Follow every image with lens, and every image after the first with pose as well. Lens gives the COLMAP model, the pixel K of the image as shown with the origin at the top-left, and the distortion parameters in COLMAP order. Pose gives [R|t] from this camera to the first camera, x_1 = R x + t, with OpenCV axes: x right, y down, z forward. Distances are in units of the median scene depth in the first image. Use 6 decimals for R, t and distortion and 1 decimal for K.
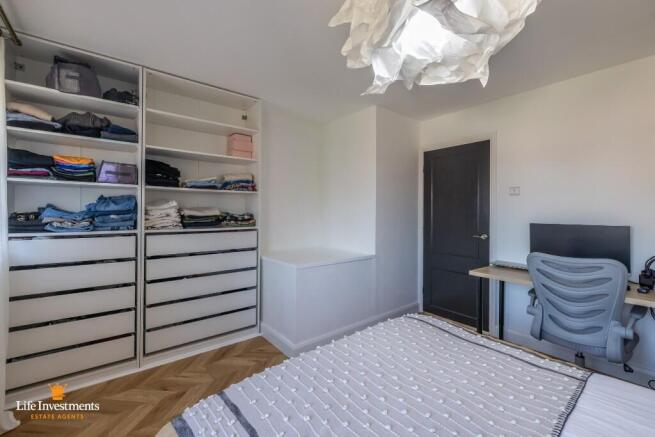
lens RADIAL K [[281.5, 0, 315.4], [0, 281.5, 206.5], [0, 0, 1]] dist [0.000335, 0.000554]
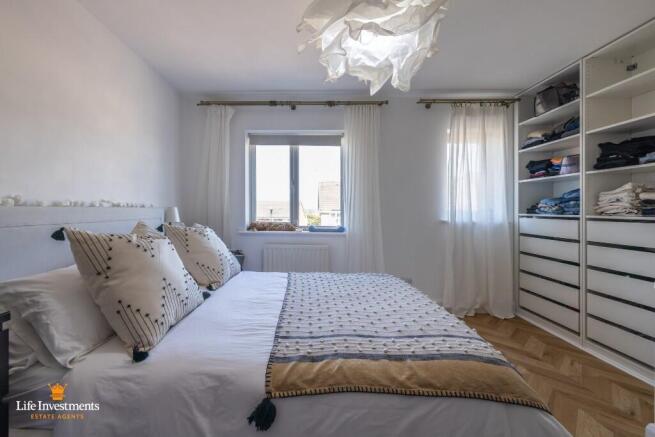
lens RADIAL K [[281.5, 0, 294.1], [0, 281.5, 207.2], [0, 0, 1]] dist [0.000335, 0.000554]
pose [[-0.659392, -0.020981, -0.751506, 0.866080], [-0.002111, 0.999658, -0.026057, 0.084231], [0.751796, -0.015595, -0.659211, 0.881736]]
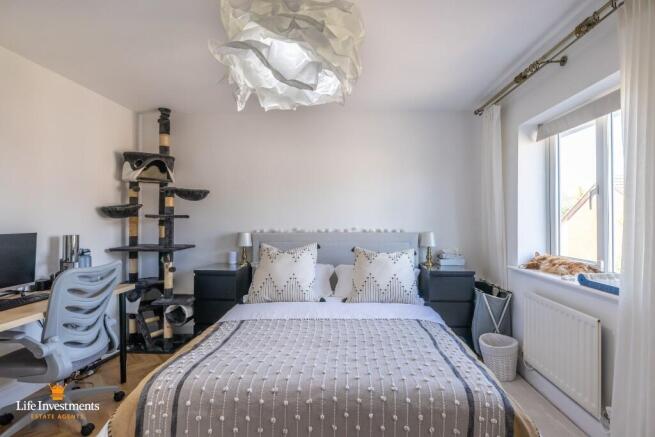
lens RADIAL K [[309.4, 0, 331.8], [0, 309.4, 219.4], [0, 0, 1]] dist [-0.003378, 0.000878]
pose [[-0.761102, -0.003212, 0.648624, -0.330467], [-0.016026, 0.999776, -0.013855, 0.019237], [-0.648434, -0.020940, -0.760982, 1.055579]]
